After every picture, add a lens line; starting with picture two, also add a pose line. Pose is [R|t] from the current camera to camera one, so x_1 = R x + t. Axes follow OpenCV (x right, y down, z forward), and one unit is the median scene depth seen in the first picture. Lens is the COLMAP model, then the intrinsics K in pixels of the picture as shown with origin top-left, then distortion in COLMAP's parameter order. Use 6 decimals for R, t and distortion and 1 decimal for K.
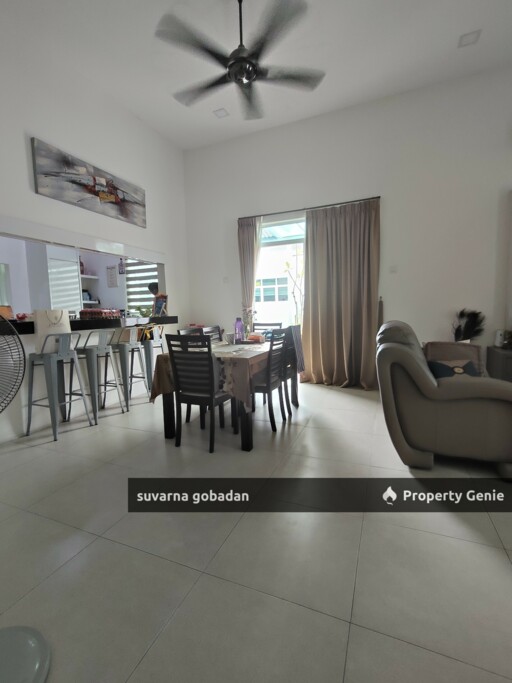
lens RADIAL K [[317.3, 0, 254.8], [0, 317.3, 339.7], [0, 0, 1]] dist [-0.006050, -0.000088]
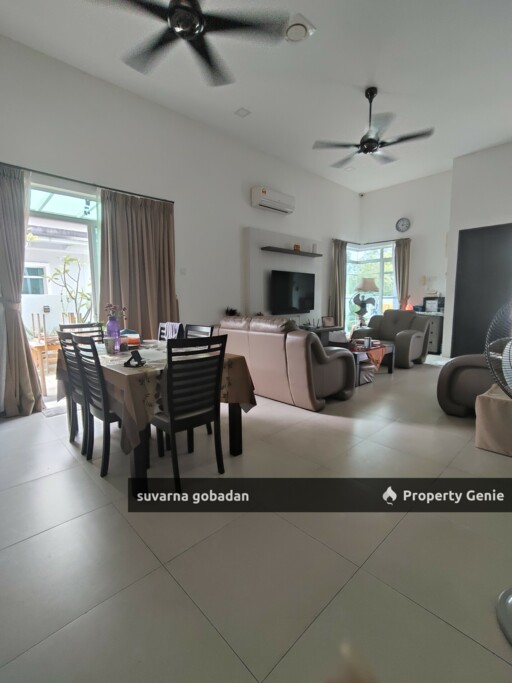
lens RADIAL K [[317.3, 0, 257.5], [0, 317.3, 342.1], [0, 0, 1]] dist [-0.006050, -0.000088]
pose [[0.391957, -0.091458, 0.915426, -0.492241], [0.088297, 0.994193, 0.061521, -0.021532], [-0.915736, 0.056716, 0.397756, 0.326344]]
